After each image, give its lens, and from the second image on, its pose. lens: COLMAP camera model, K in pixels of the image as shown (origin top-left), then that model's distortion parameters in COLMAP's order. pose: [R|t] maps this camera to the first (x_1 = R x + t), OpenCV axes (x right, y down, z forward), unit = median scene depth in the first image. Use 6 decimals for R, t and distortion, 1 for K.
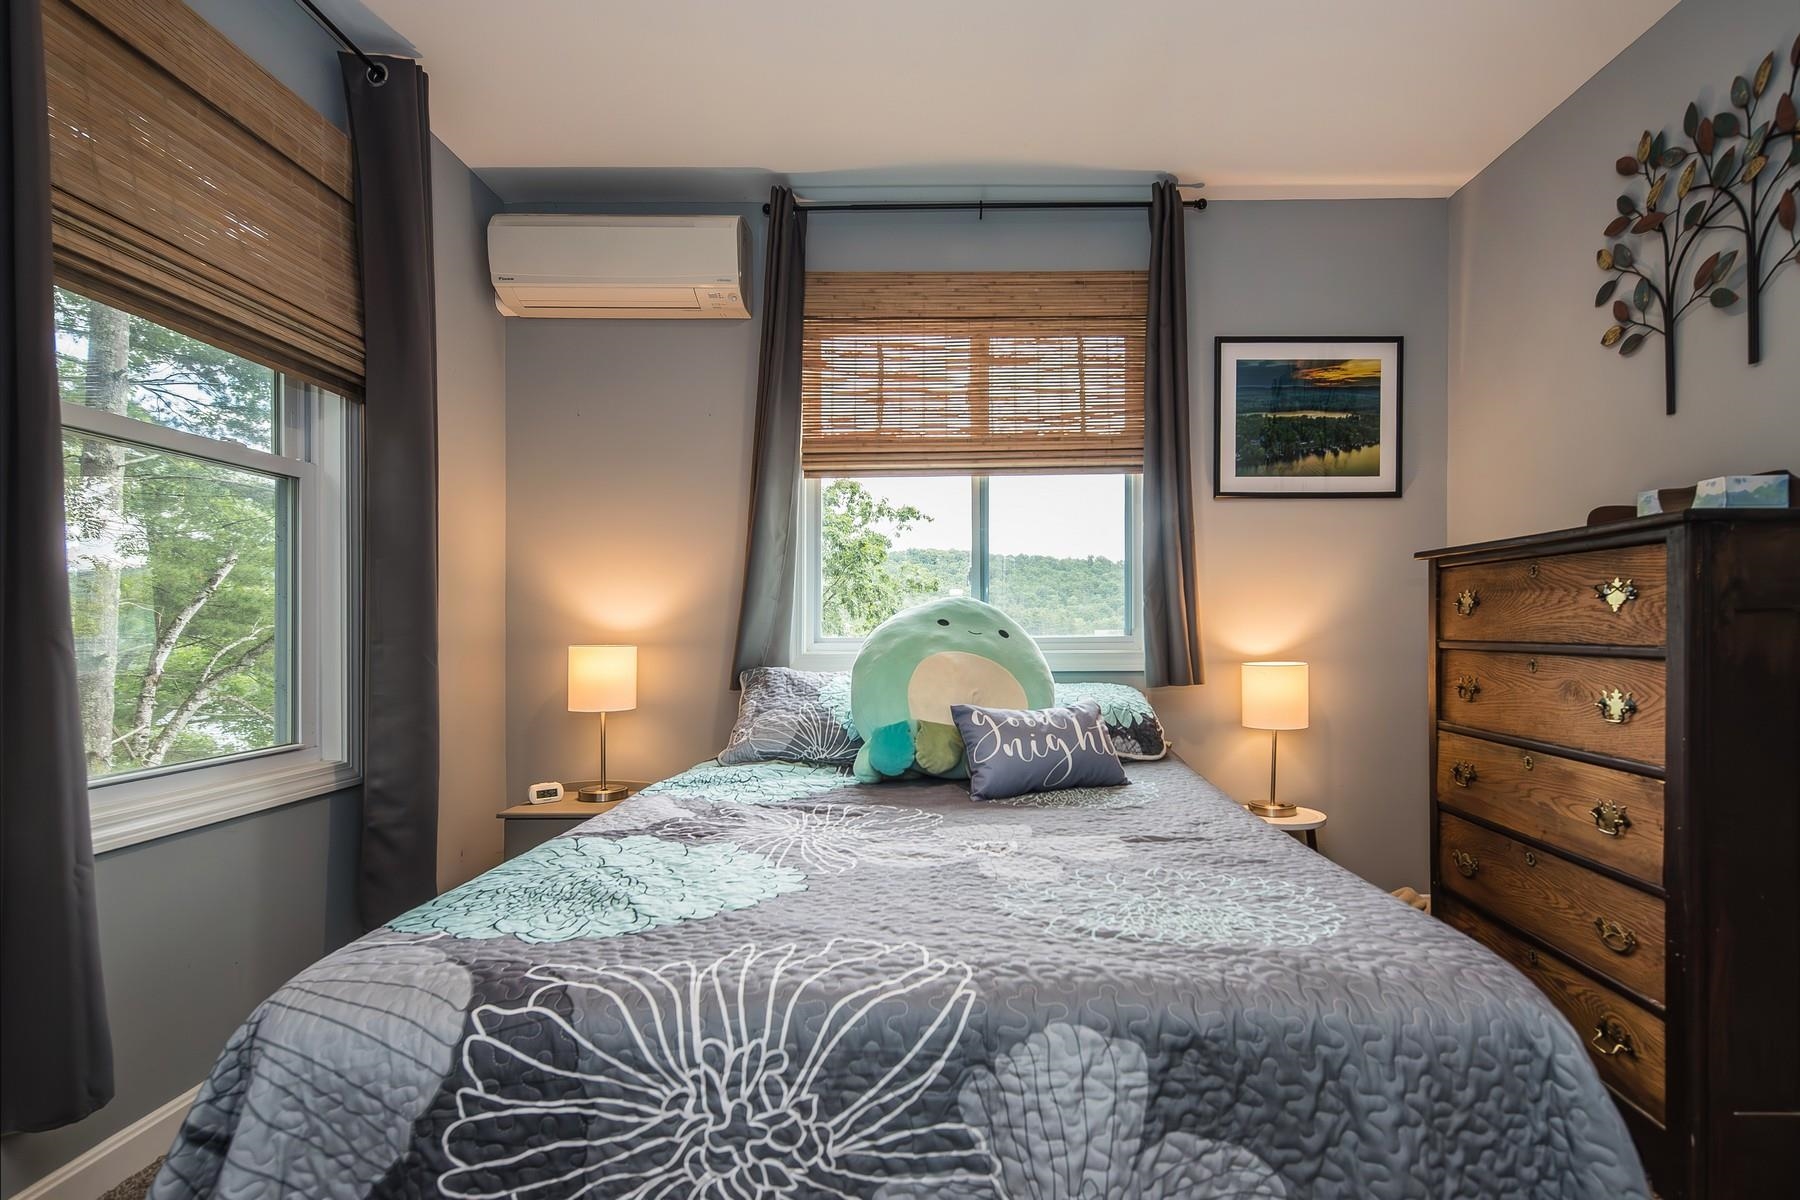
lens RADIAL K [[899.1, 0, 844.9], [0, 899.1, 609.7], [0, 0, 1]] dist [0.008046, 0.001688]
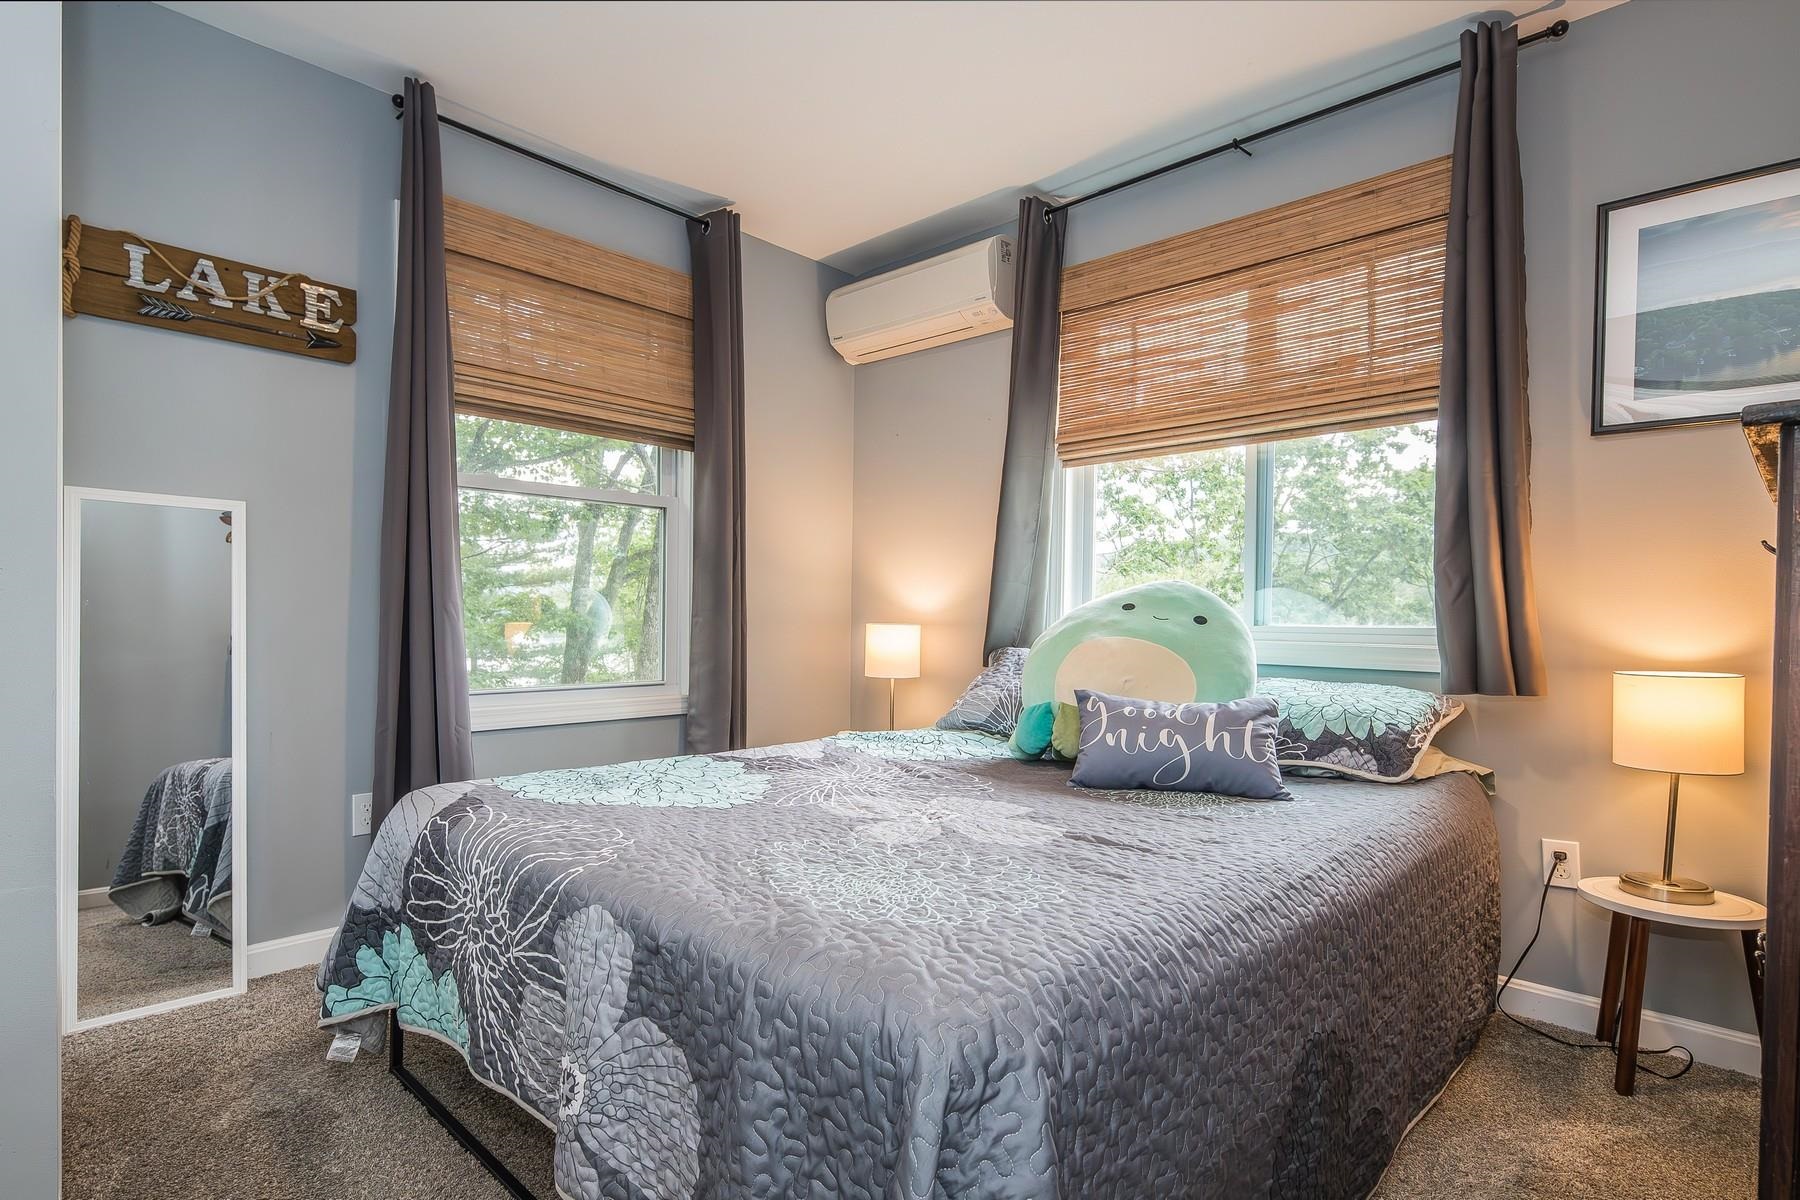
lens RADIAL K [[899.1, 0, 954.9], [0, 899.1, 603.8], [0, 0, 1]] dist [0.008046, 0.001688]
pose [[0.732901, 0.005511, -0.680313, 0.622040], [-0.002911, 0.999983, 0.004964, 0.006892], [0.680329, -0.001658, 0.732905, 0.165474]]
